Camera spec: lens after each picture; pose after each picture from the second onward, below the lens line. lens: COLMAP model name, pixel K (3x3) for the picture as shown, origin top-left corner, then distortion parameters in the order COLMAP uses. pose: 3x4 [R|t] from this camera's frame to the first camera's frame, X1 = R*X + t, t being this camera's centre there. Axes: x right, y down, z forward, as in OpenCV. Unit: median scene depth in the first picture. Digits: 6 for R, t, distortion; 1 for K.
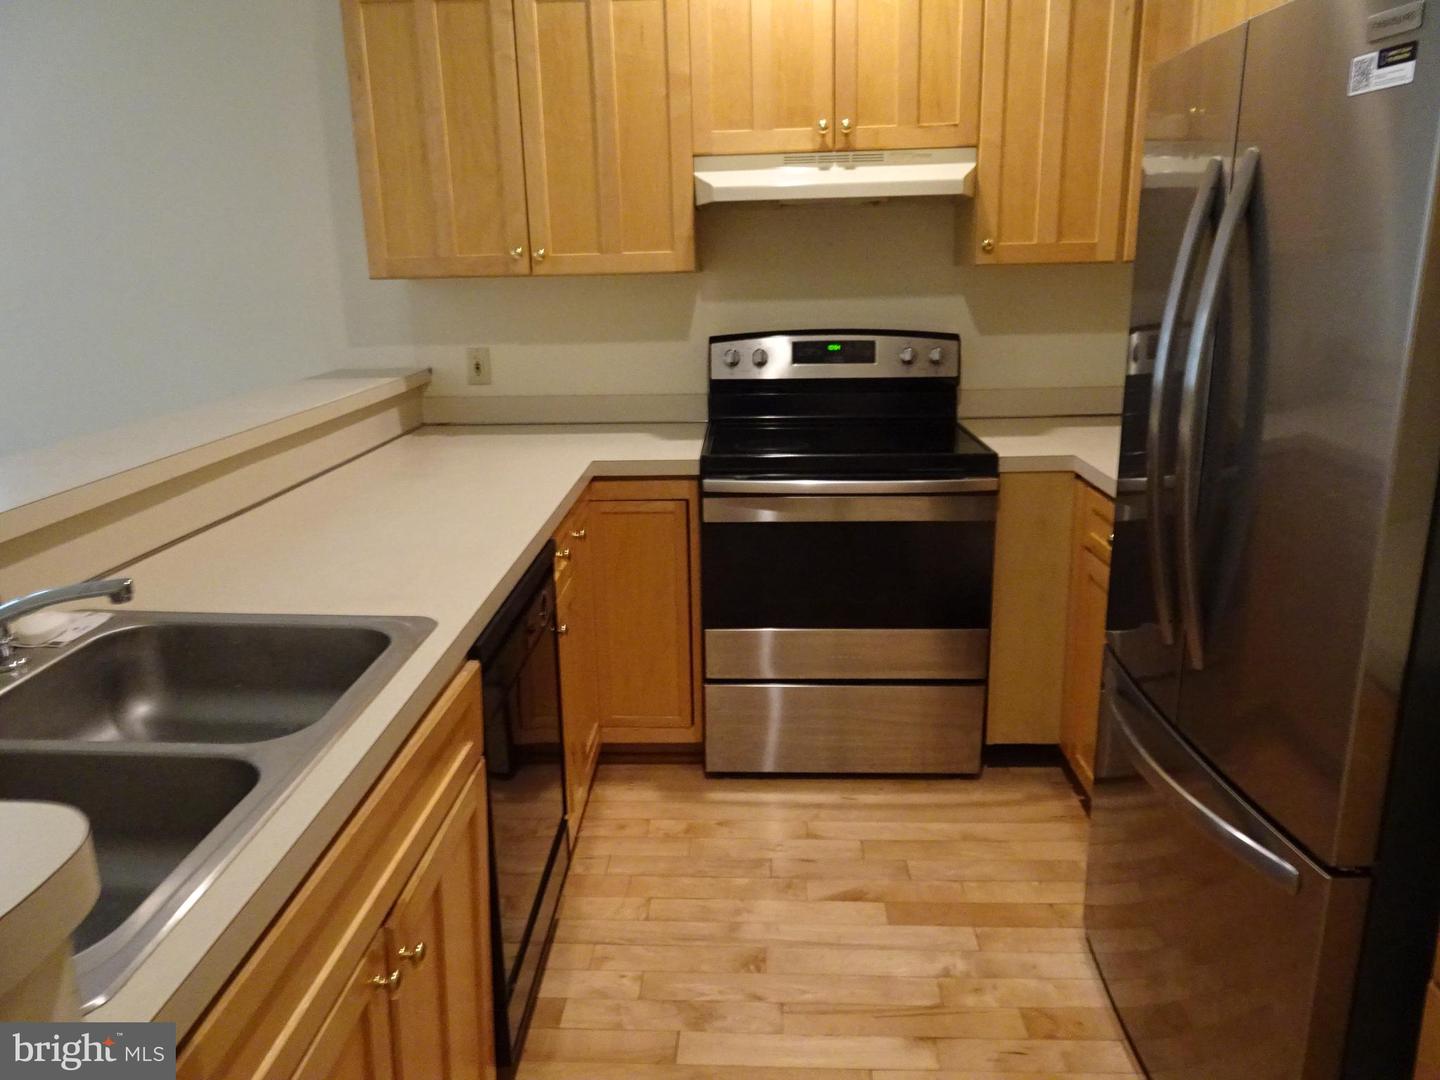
lens RADIAL K [[1048.3, 0, 720.0], [0, 1048.3, 540.0], [0, 0, 1]] dist [0.012823, -0.004154]
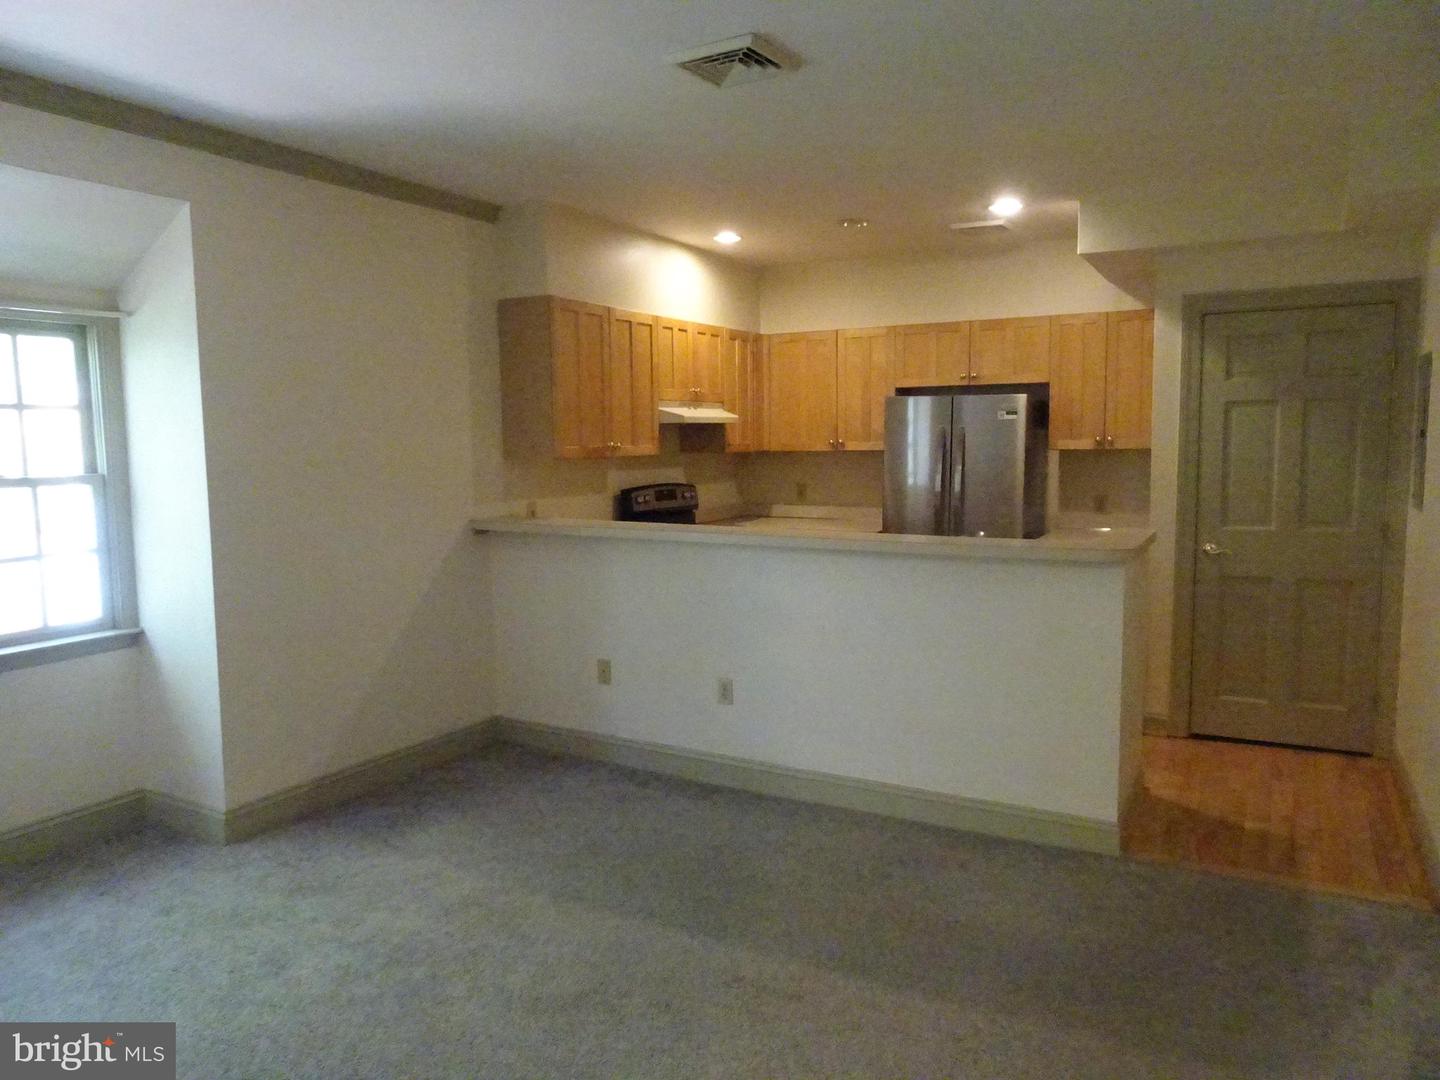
lens RADIAL K [[1048.3, 0, 720.0], [0, 1048.3, 540.0], [0, 0, 1]] dist [0.012823, -0.004154]
pose [[0.436872, -0.068822, 0.896887, -1.726923], [0.234427, 0.971325, -0.039655, 0.007653], [-0.868439, 0.227579, 0.440478, 0.057052]]
